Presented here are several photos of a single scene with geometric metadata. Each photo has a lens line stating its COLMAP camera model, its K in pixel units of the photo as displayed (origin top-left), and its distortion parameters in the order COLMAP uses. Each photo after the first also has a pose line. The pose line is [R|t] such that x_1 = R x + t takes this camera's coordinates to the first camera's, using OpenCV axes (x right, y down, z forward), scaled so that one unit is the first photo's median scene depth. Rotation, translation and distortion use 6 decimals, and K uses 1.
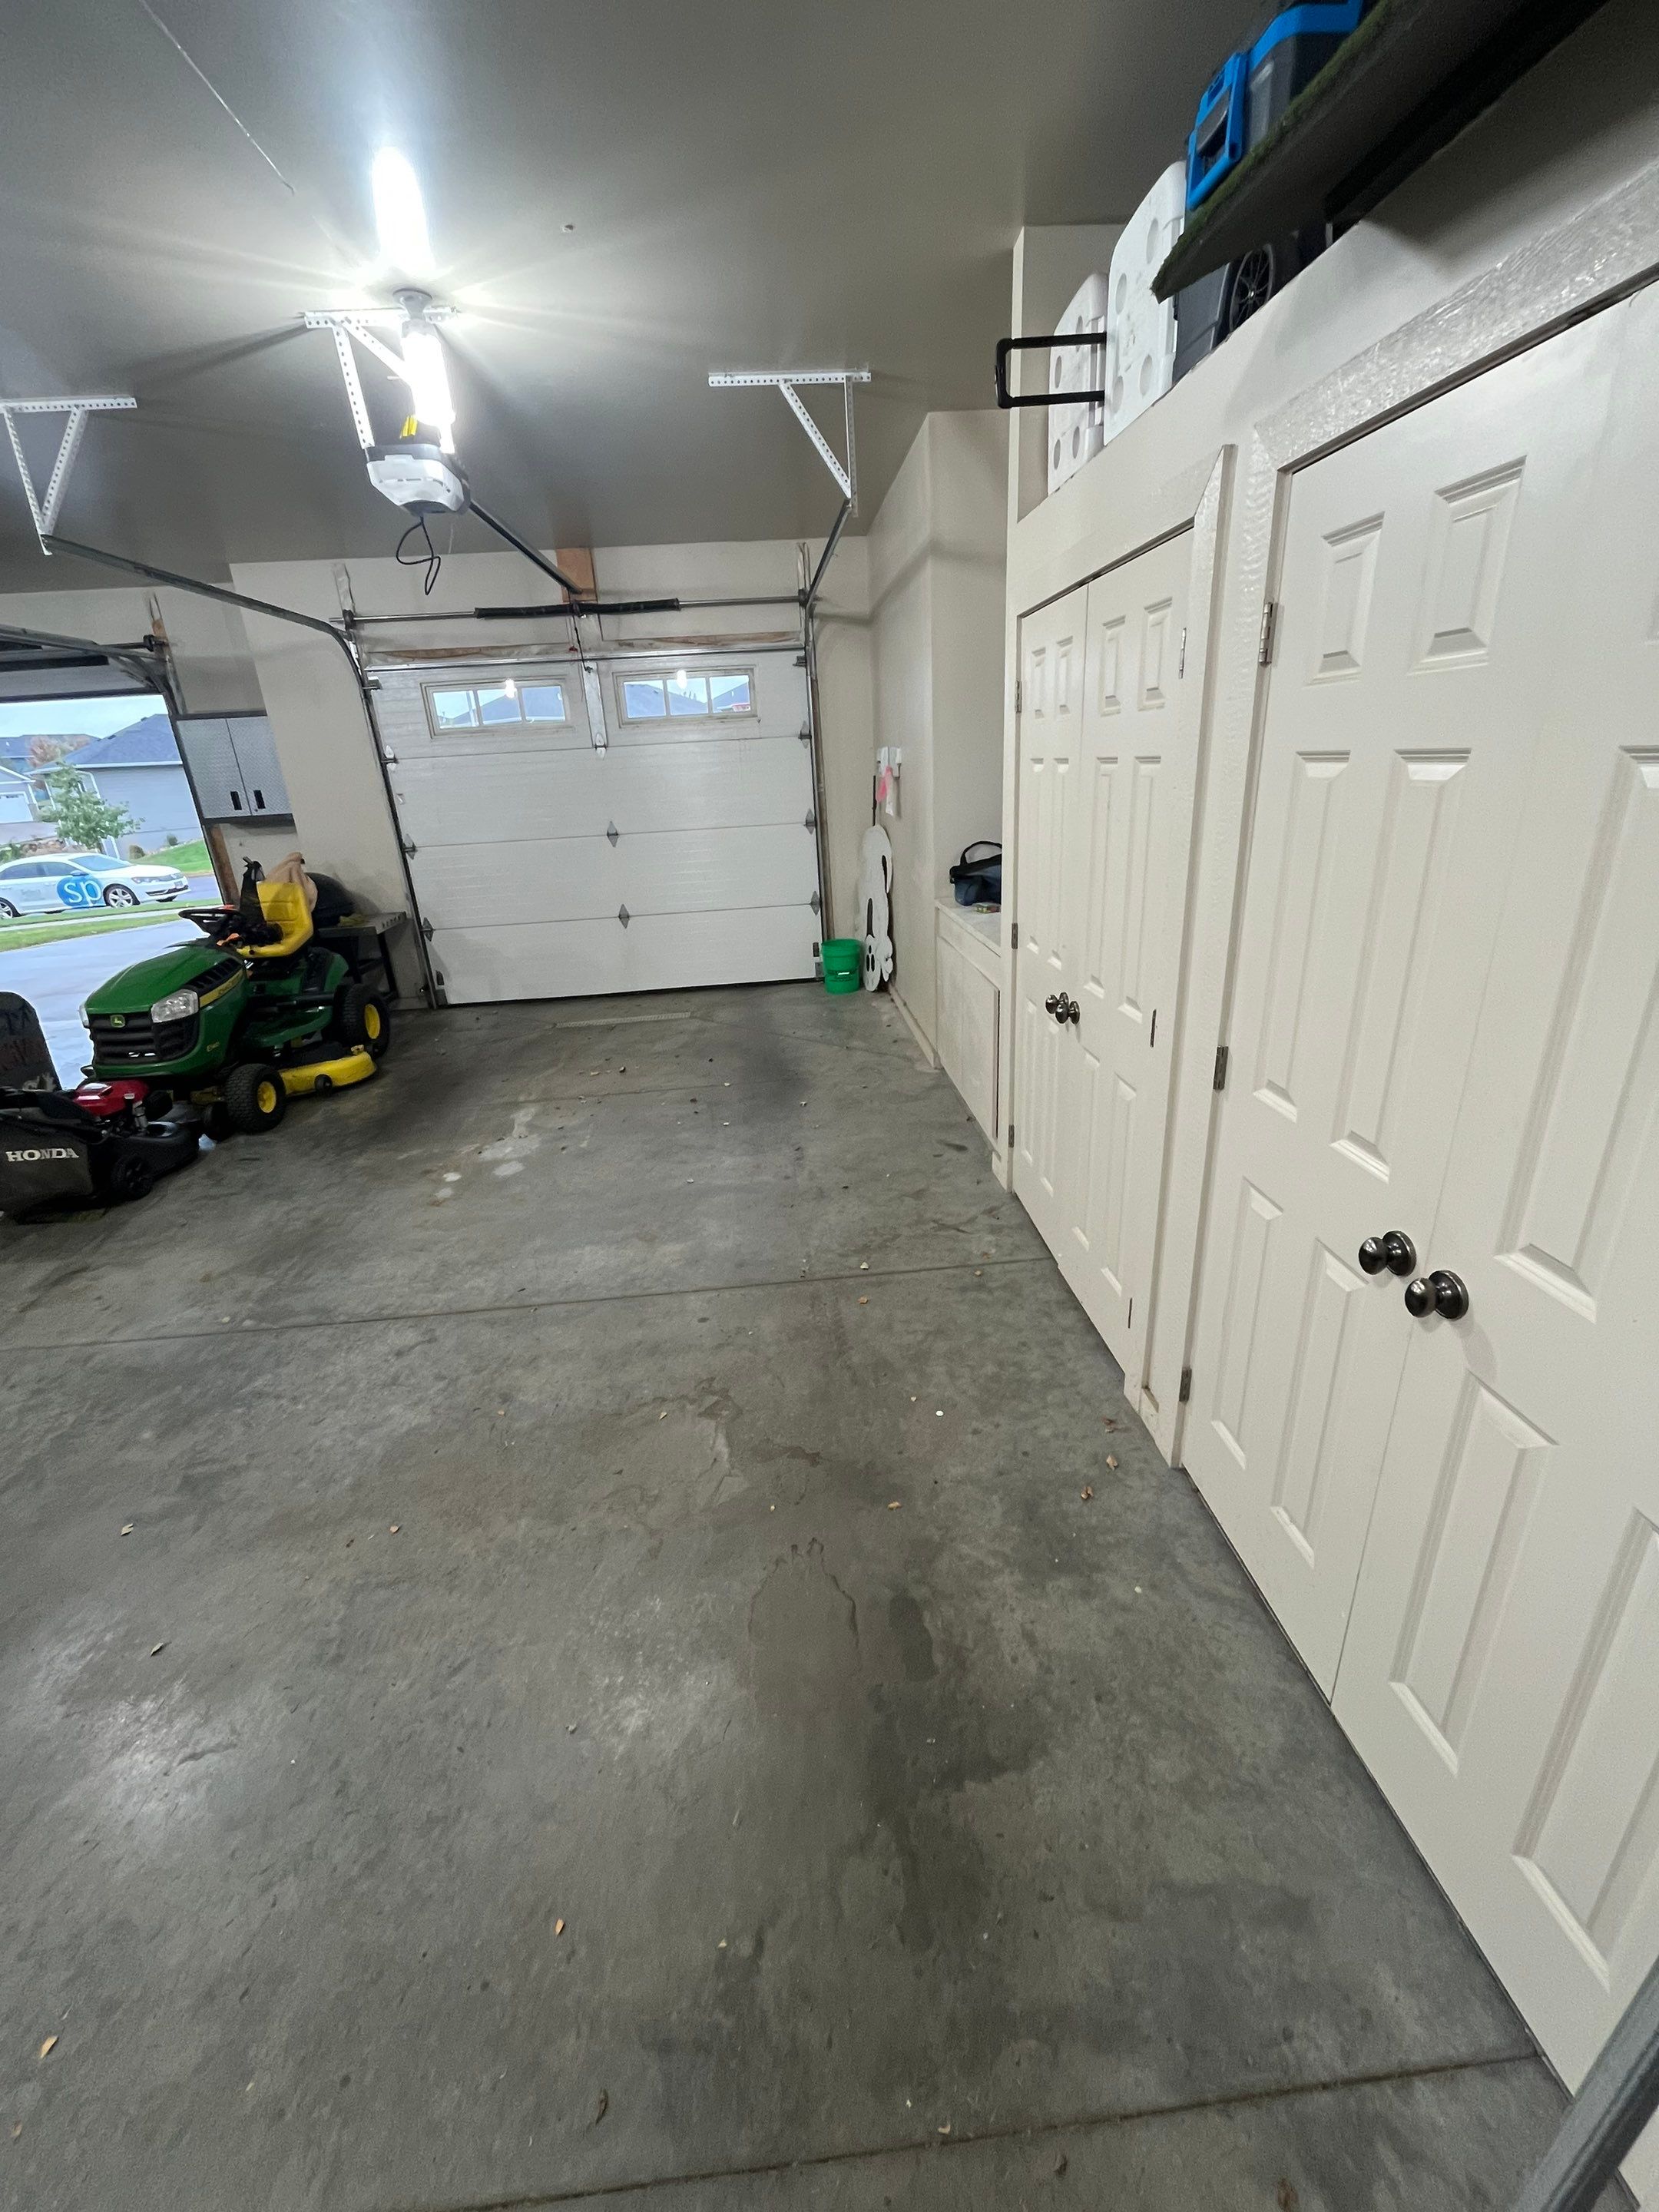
lens RADIAL K [[890.0, 0, 829.5], [0, 890.0, 1106.0], [0, 0, 1]] dist [-0.001613, -0.000871]
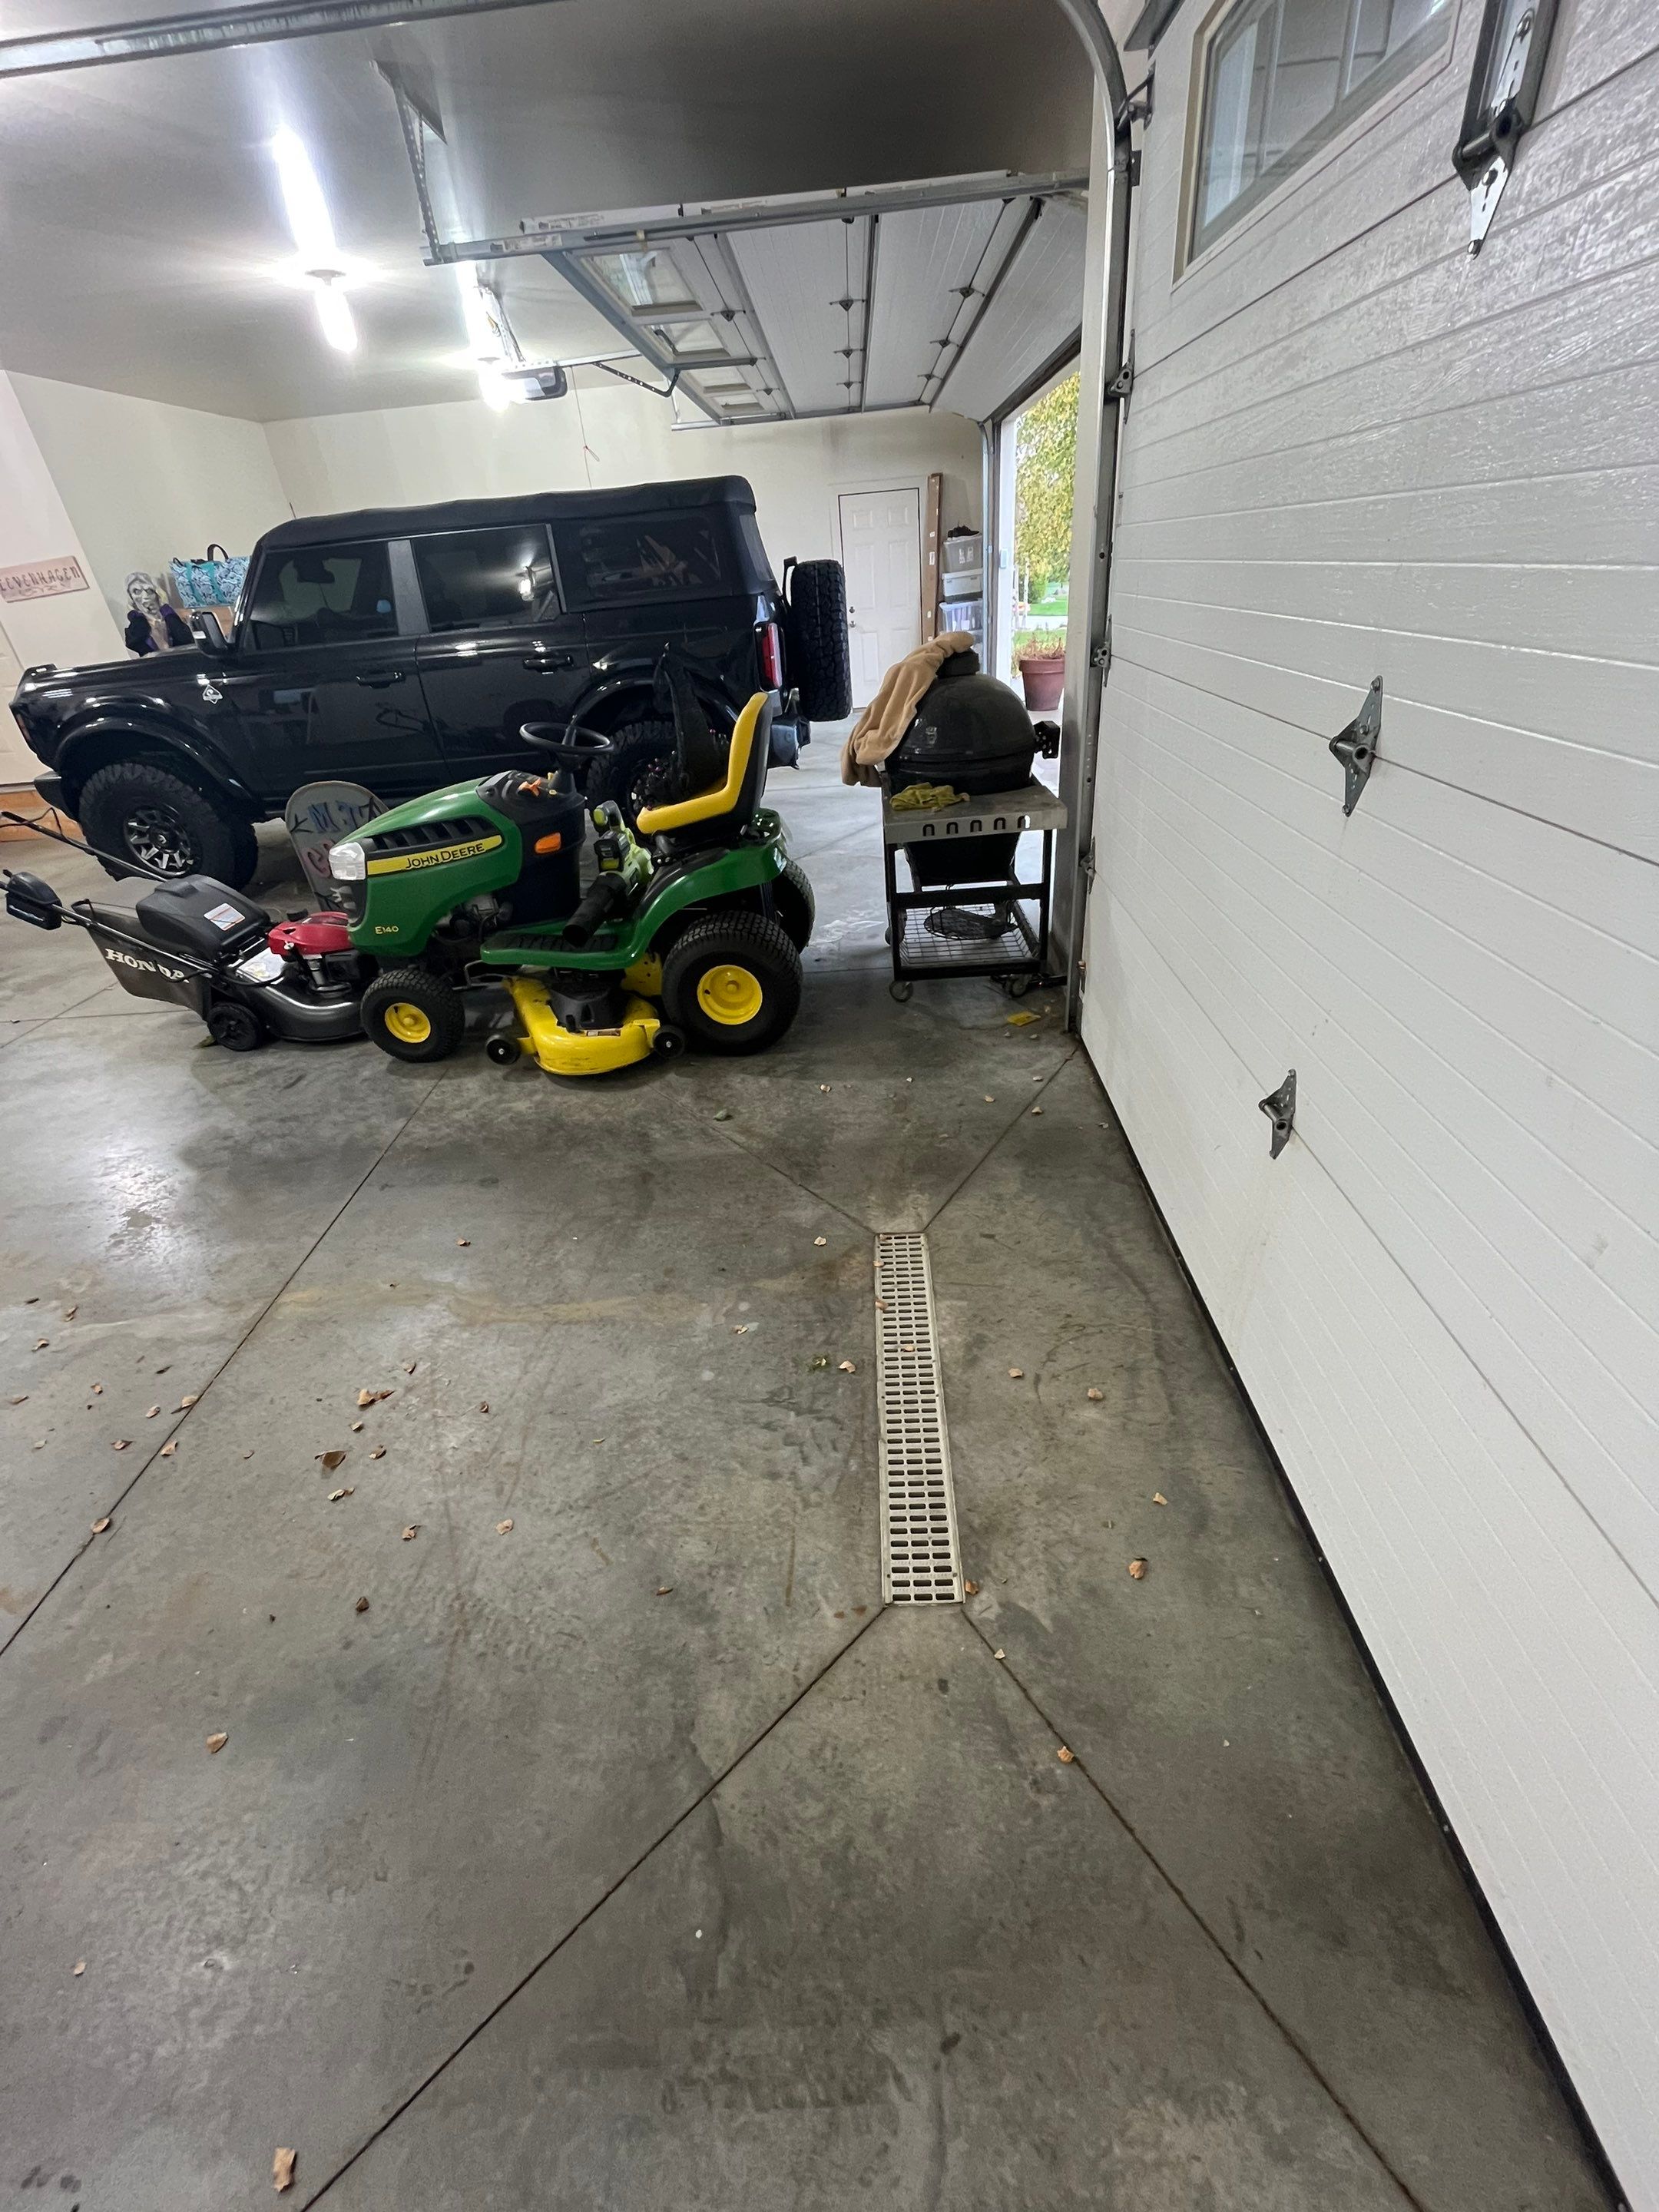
lens RADIAL K [[890.0, 0, 829.5], [0, 890.0, 1106.0], [0, 0, 1]] dist [-0.001613, -0.000871]
pose [[-0.103810, 0.572929, -0.813004, -0.042398], [-0.280959, 0.767236, 0.576551, -0.343347], [0.954089, 0.288273, 0.081323, 0.953379]]
